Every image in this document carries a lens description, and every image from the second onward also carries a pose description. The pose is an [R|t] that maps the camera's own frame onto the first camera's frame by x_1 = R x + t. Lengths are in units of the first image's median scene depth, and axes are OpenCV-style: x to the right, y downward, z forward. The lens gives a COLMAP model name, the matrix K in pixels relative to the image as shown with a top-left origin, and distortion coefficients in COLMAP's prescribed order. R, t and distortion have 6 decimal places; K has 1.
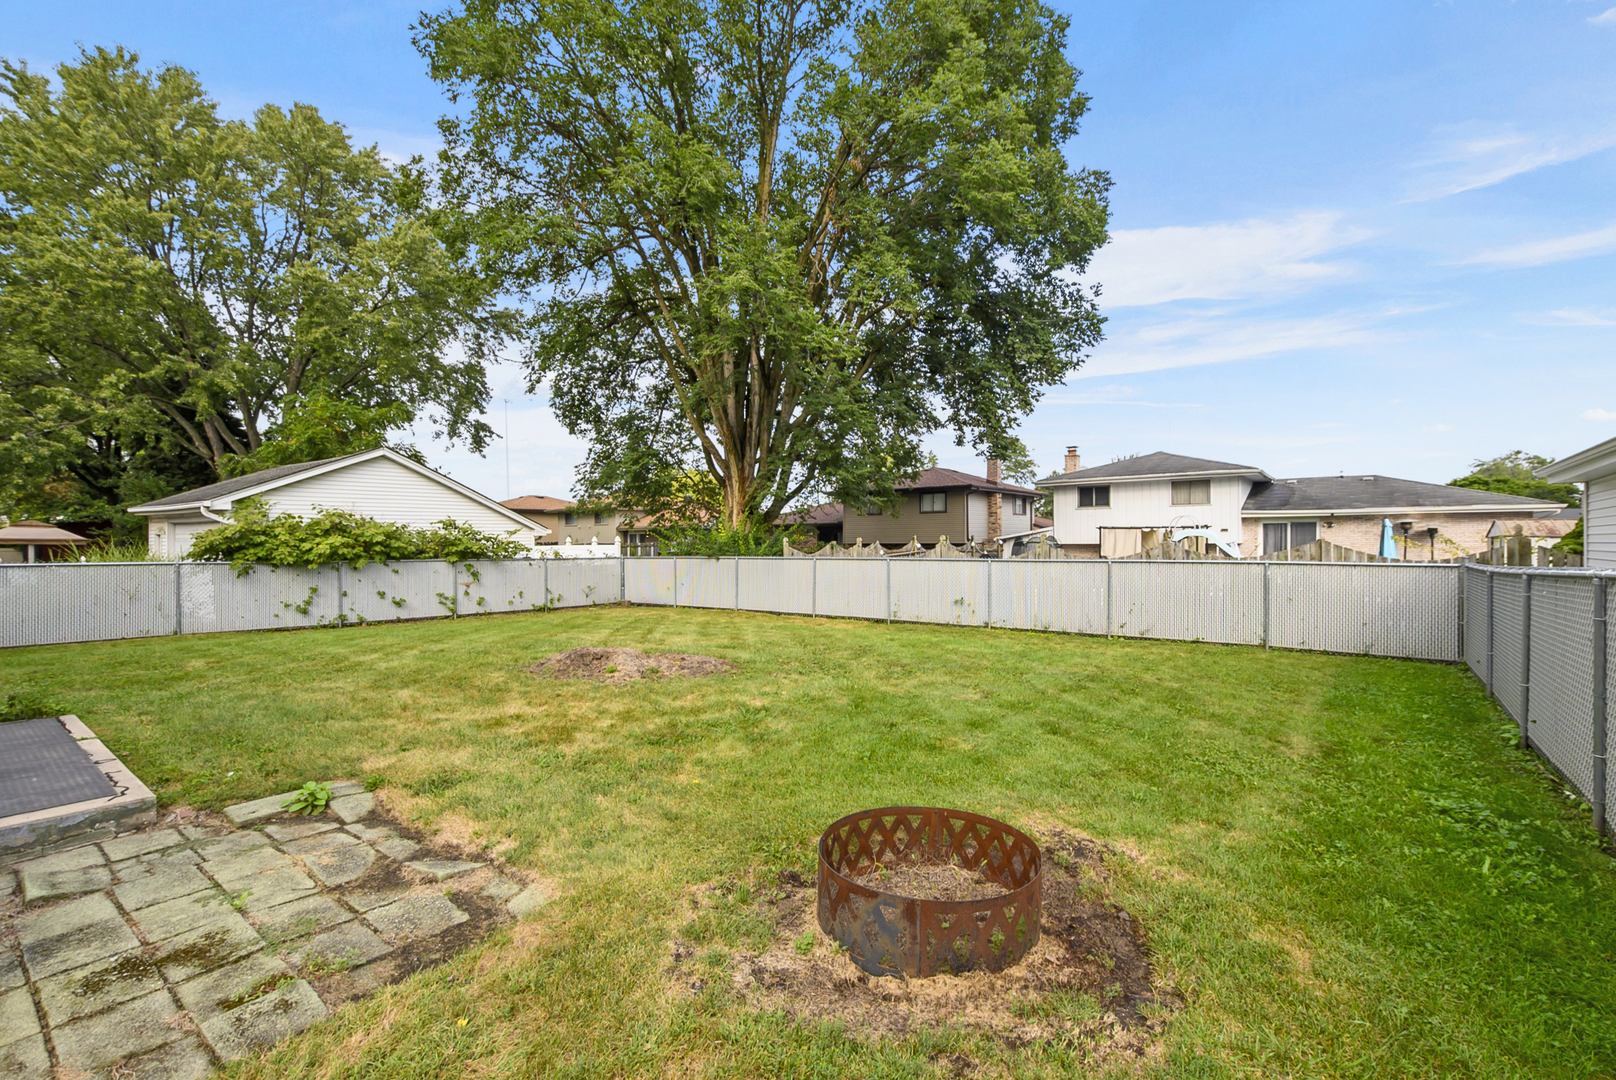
lens RADIAL K [[713.5, 0, 805.6], [0, 713.5, 545.9], [0, 0, 1]] dist [-0.003759, -0.001457]
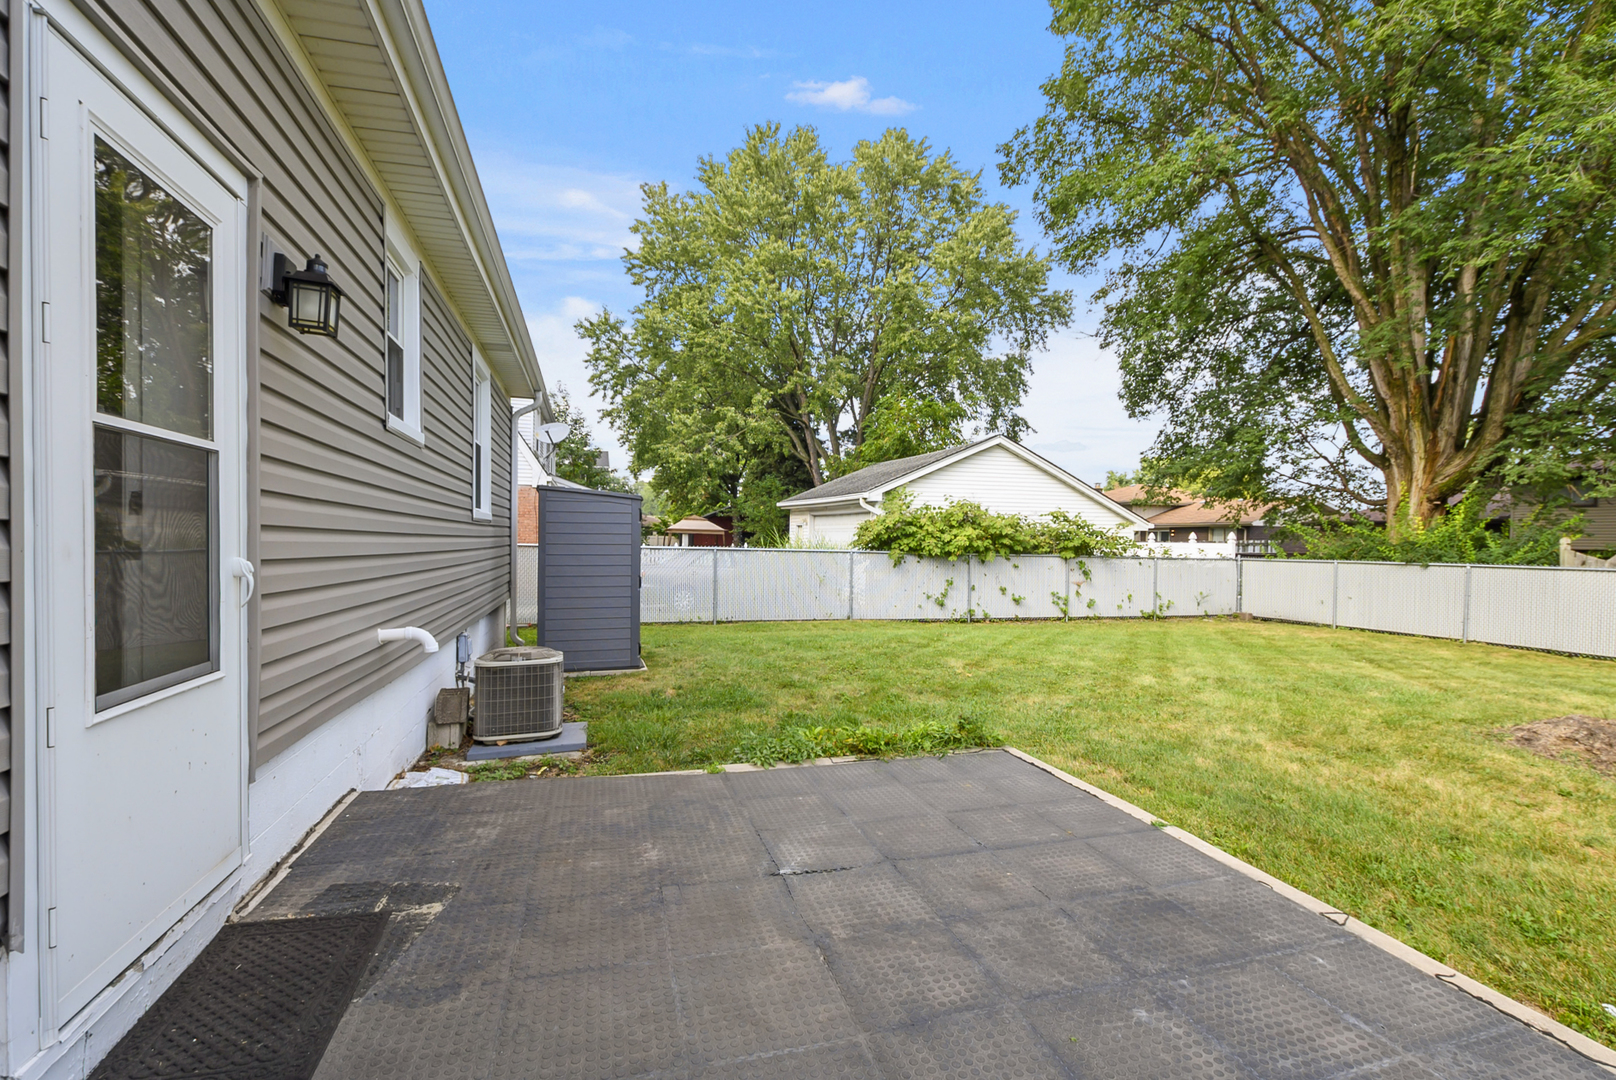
lens RADIAL K [[713.5, 0, 811.0], [0, 713.5, 539.4], [0, 0, 1]] dist [-0.003759, -0.001457]
pose [[0.810355, 0.019294, -0.585622, -0.224401], [-0.021998, 0.999755, 0.002498, 0.003725], [0.585526, 0.010859, 0.810581, 0.078740]]
